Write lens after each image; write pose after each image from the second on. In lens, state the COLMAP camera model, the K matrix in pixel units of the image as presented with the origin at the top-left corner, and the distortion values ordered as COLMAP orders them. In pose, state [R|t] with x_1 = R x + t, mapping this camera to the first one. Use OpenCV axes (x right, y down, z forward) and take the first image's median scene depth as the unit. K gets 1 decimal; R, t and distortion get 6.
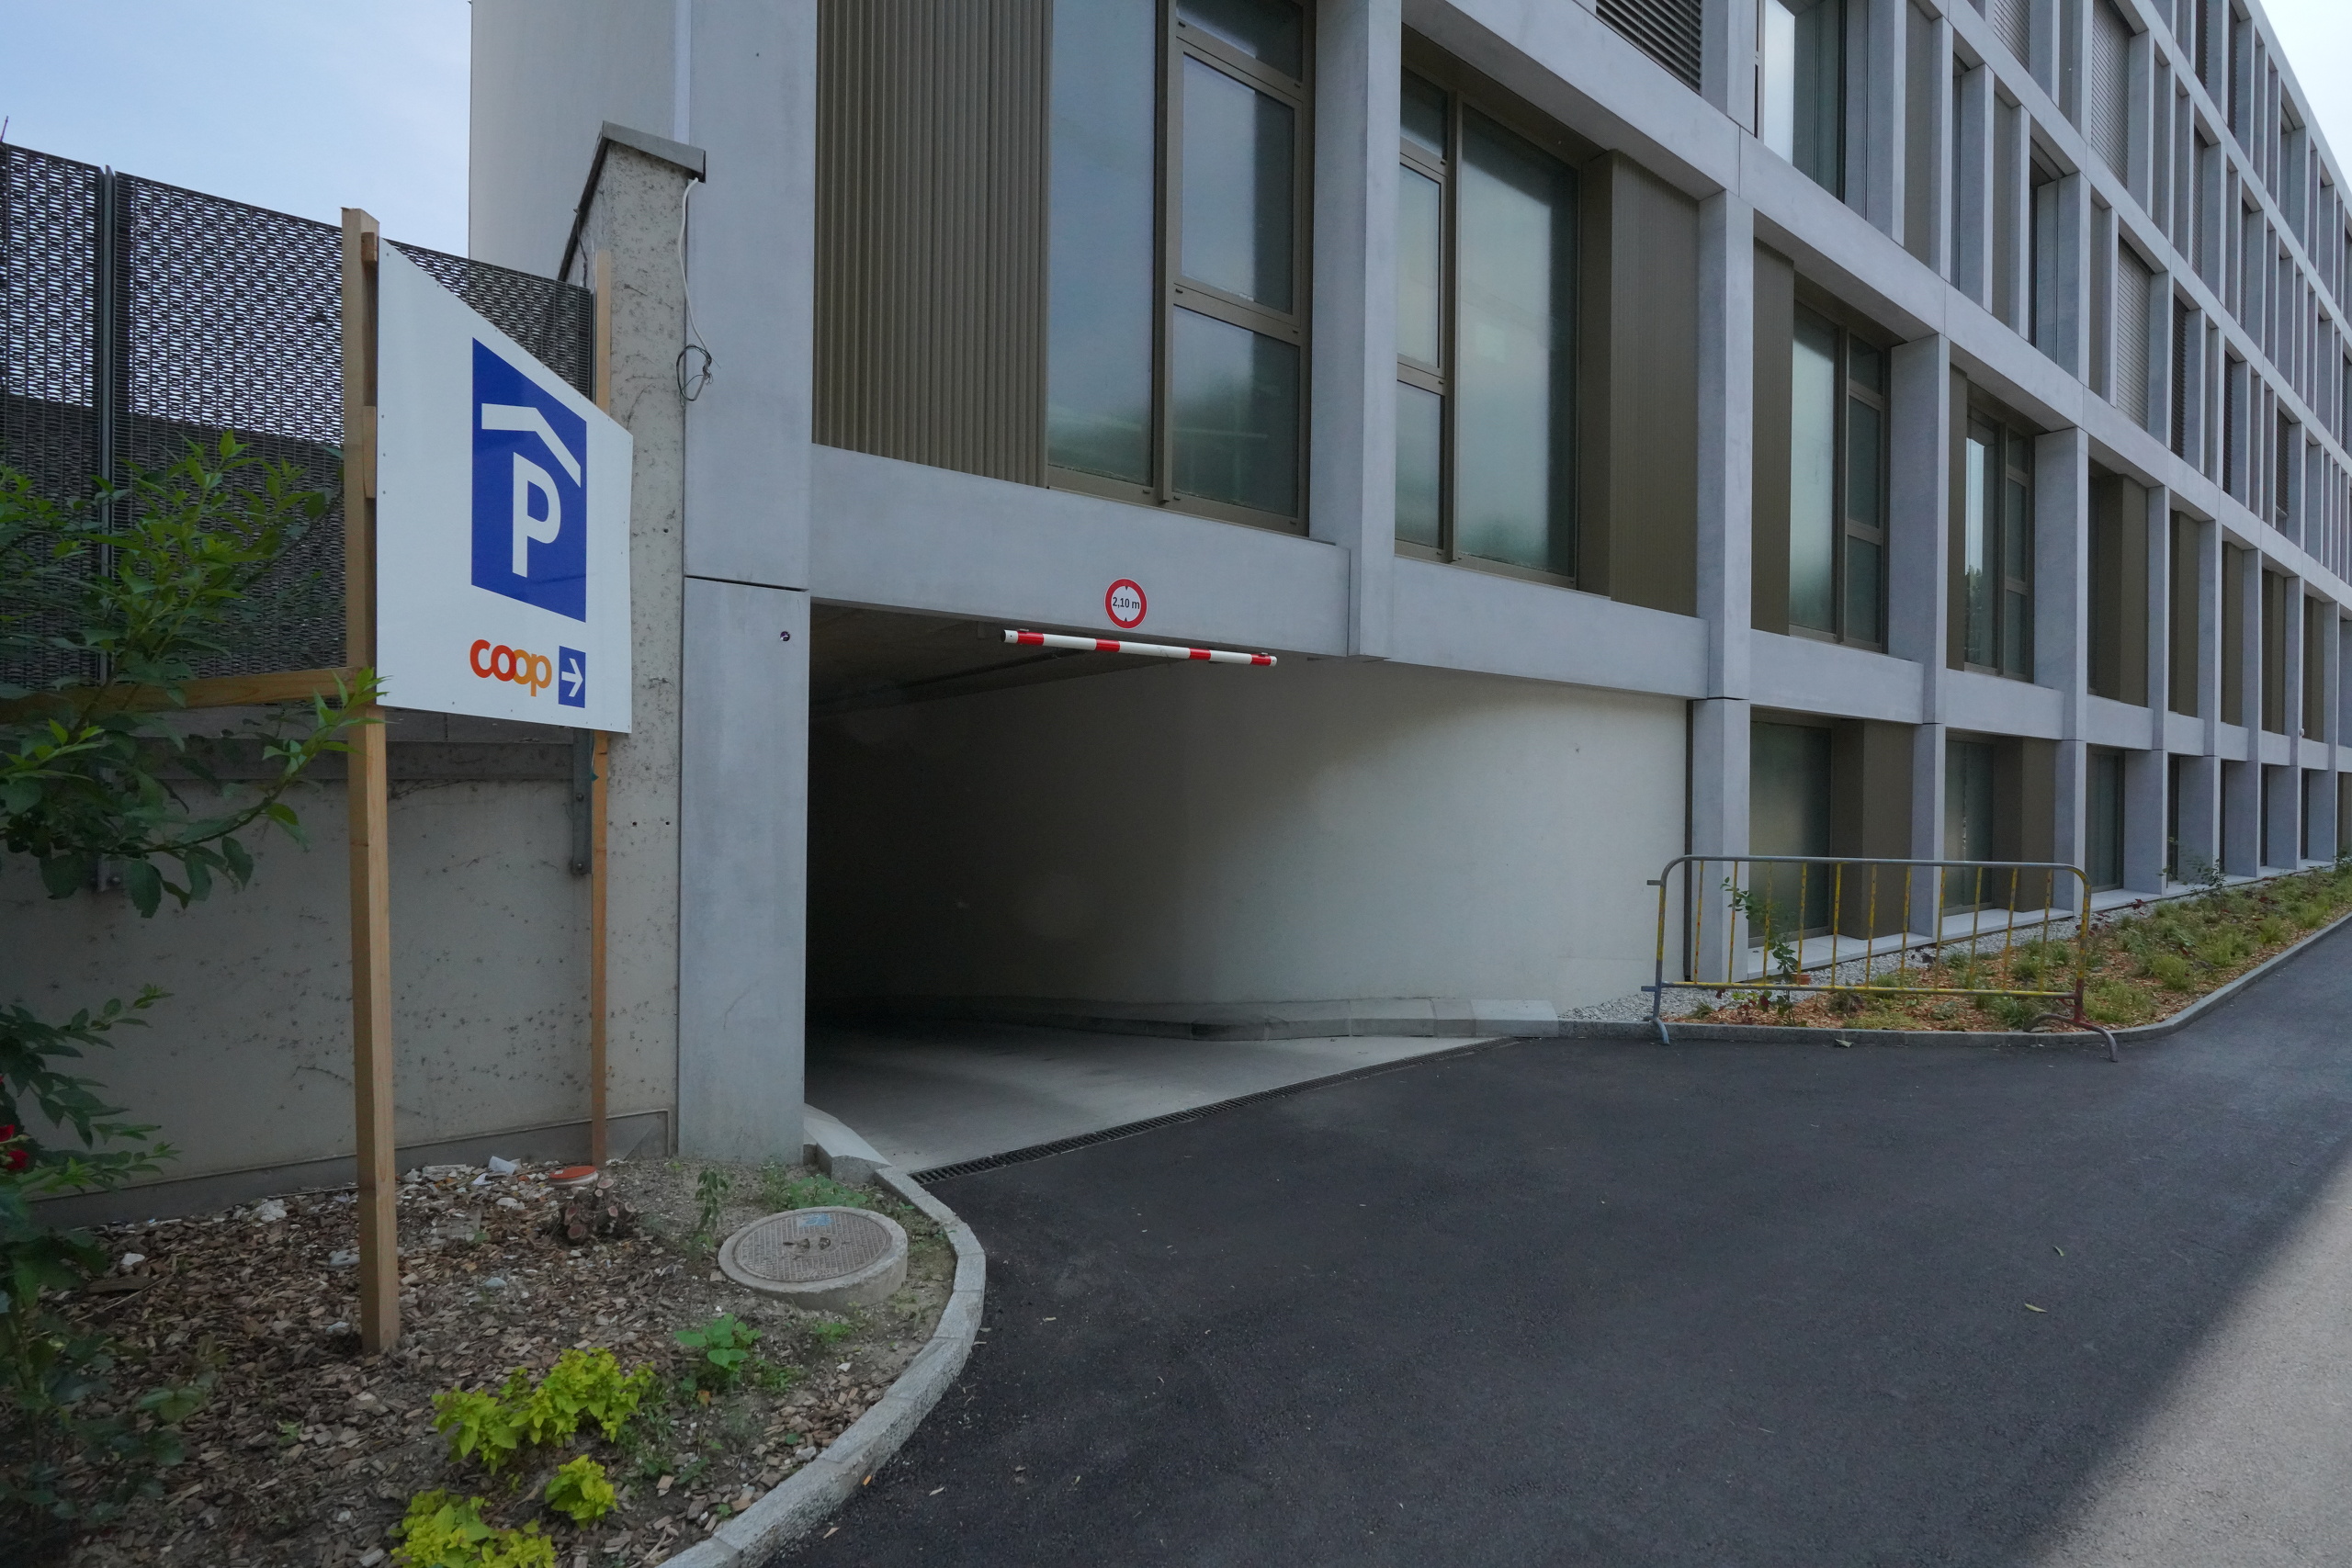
lens RADIAL K [[1069.8, 0, 1182.1], [0, 1069.8, 790.2], [0, 0, 1]] dist [0.000433, 0.000072]
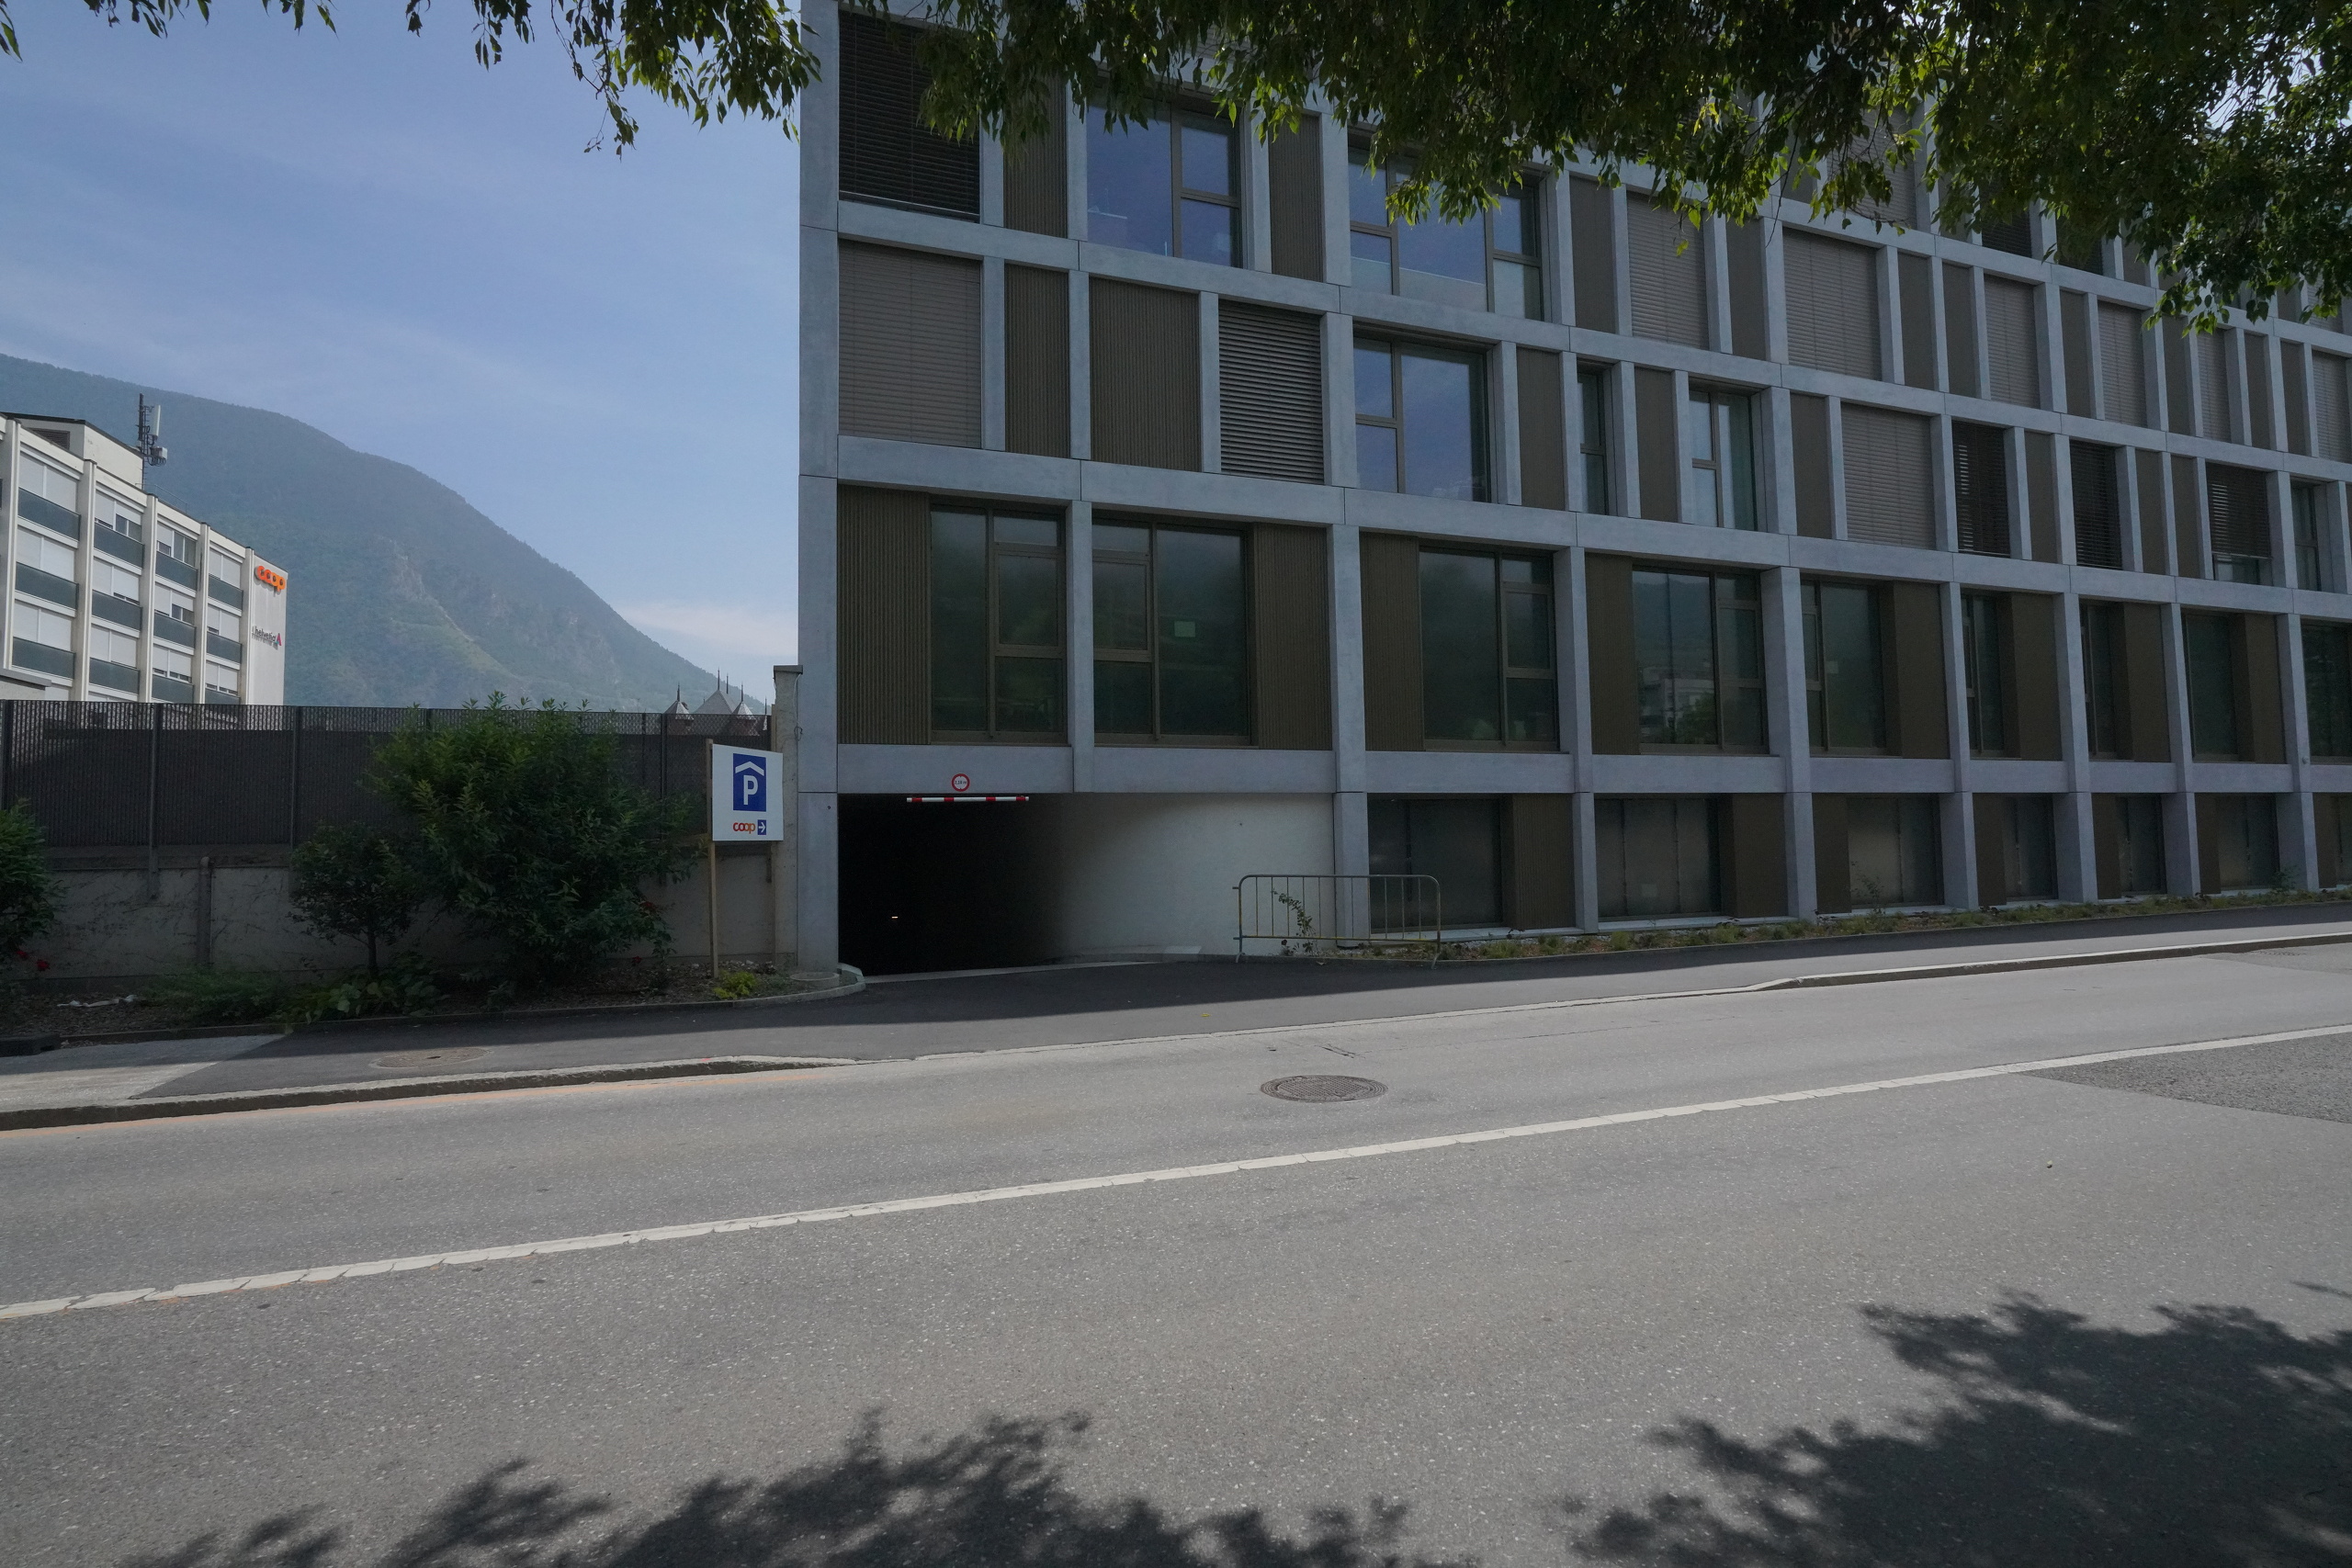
lens RADIAL K [[1069.8, 0, 1171.0], [0, 1069.8, 783.2], [0, 0, 1]] dist [0.000433, 0.000072]
pose [[0.955575, -0.042978, -0.291599, 1.771864], [0.027451, 0.997989, -0.057134, -0.006349], [0.293468, 0.046591, 0.954833, -2.020210]]
